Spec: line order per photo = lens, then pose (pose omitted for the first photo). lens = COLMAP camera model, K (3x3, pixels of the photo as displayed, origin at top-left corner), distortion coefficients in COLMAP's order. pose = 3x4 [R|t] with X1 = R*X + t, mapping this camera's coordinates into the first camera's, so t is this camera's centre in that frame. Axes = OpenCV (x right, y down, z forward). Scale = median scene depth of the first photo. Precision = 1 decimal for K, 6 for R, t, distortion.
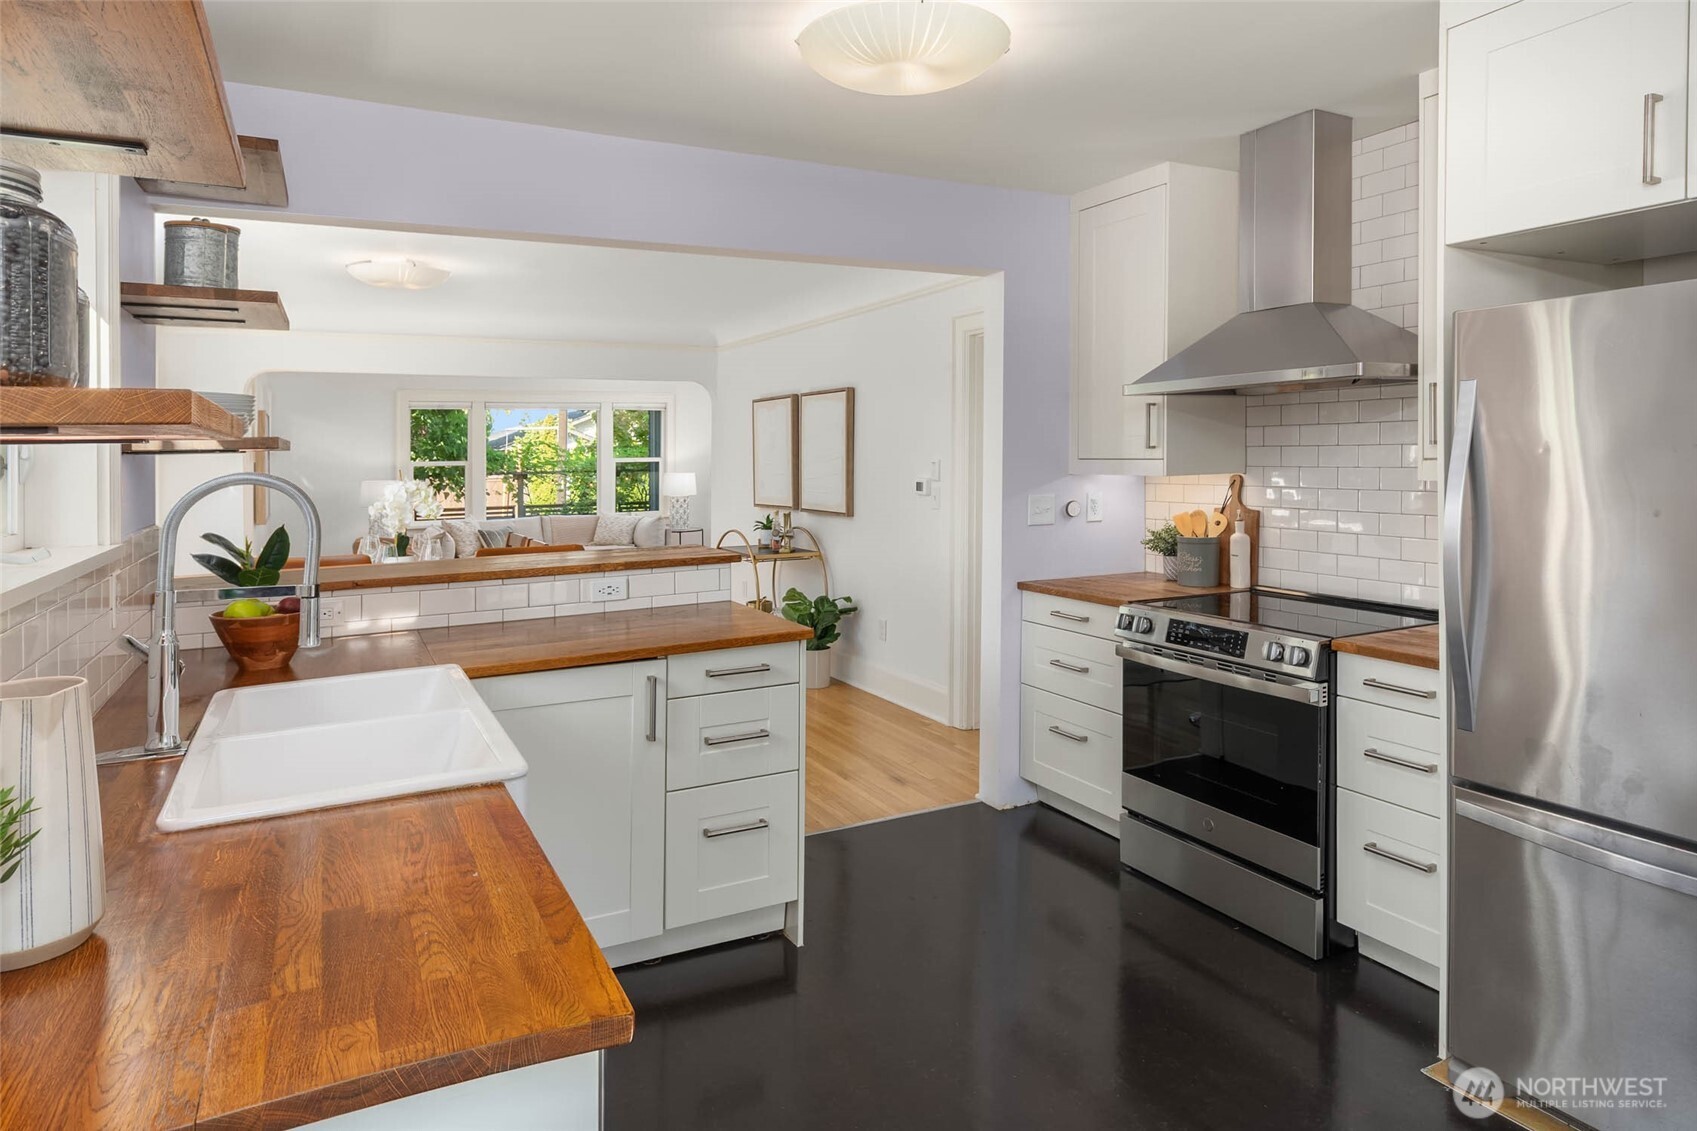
lens RADIAL K [[1027.4, 0, 848.6], [0, 1027.4, 545.3], [0, 0, 1]] dist [-0.001989, -0.000189]
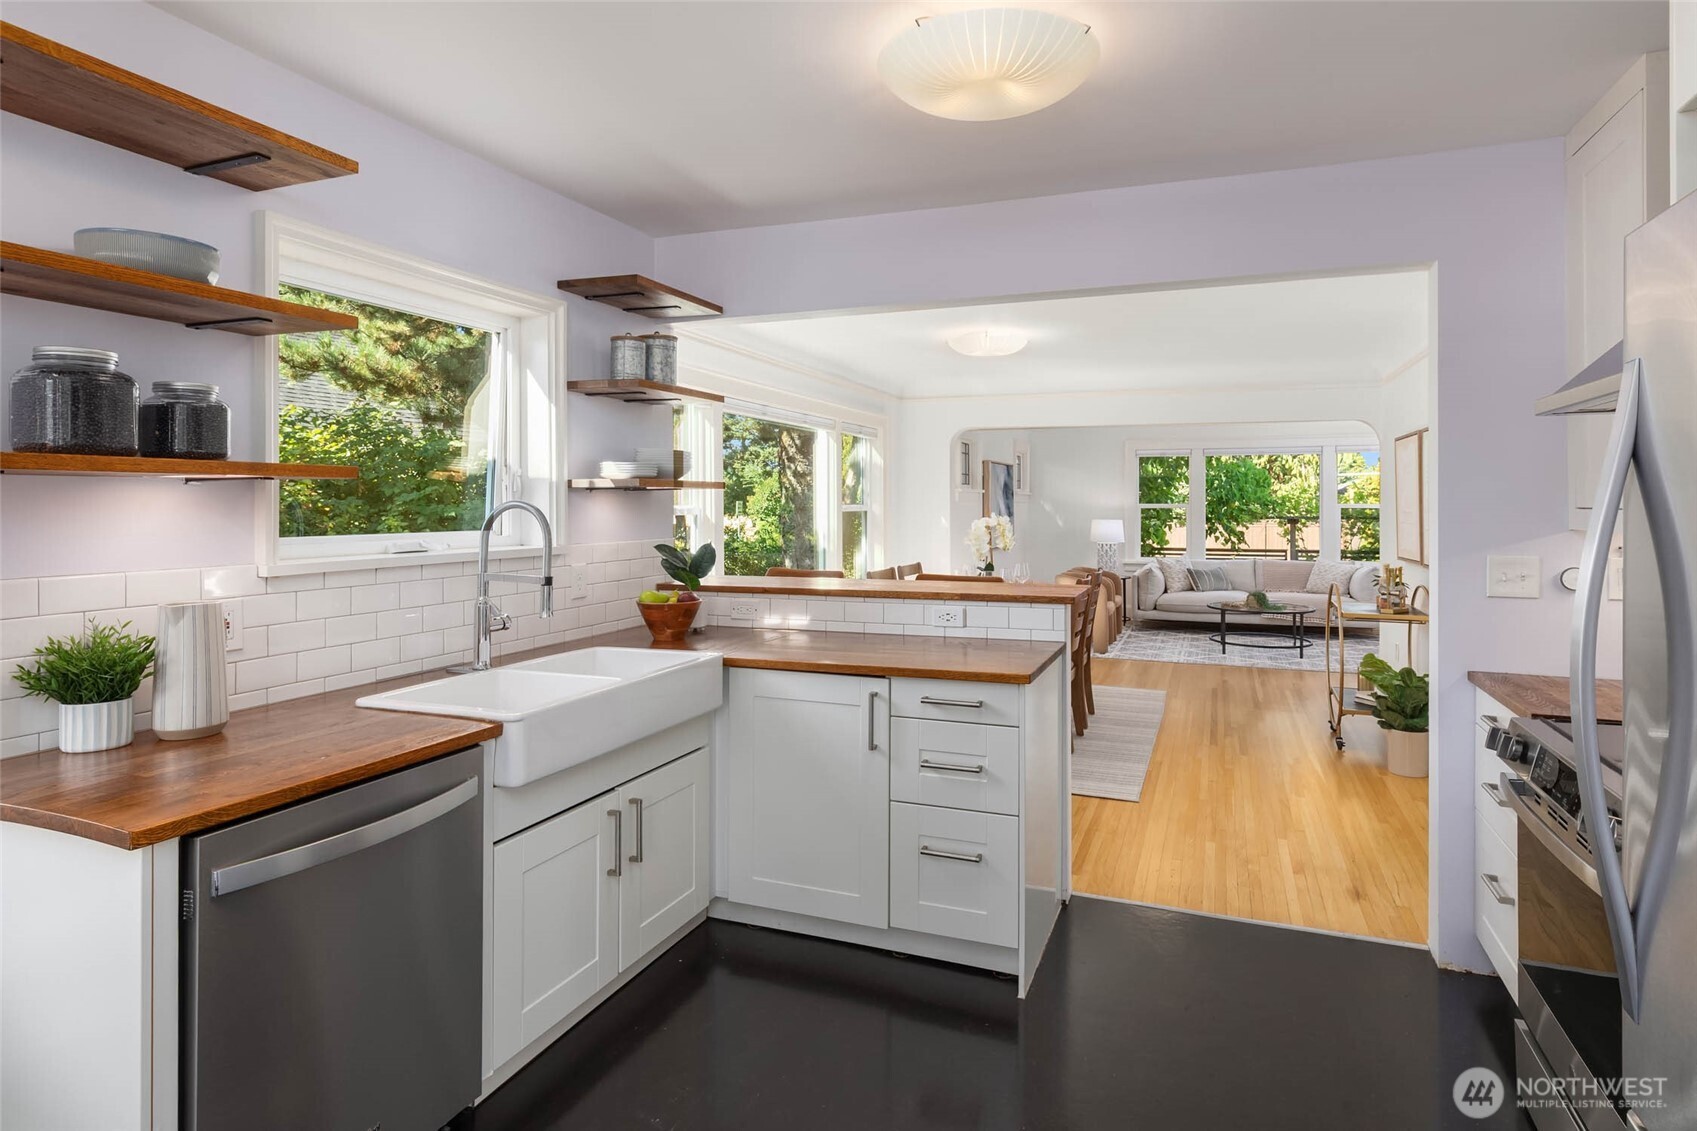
lens RADIAL K [[944.8, 0, 848.5], [0, 944.8, 565.5], [0, 0, 1]] dist [-0.000585, -0.000346]
pose [[0.657424, 0.064644, -0.750743, 0.487242], [-0.078765, 0.996751, 0.016852, -0.021704], [0.749393, 0.048053, 0.660380, 0.261780]]
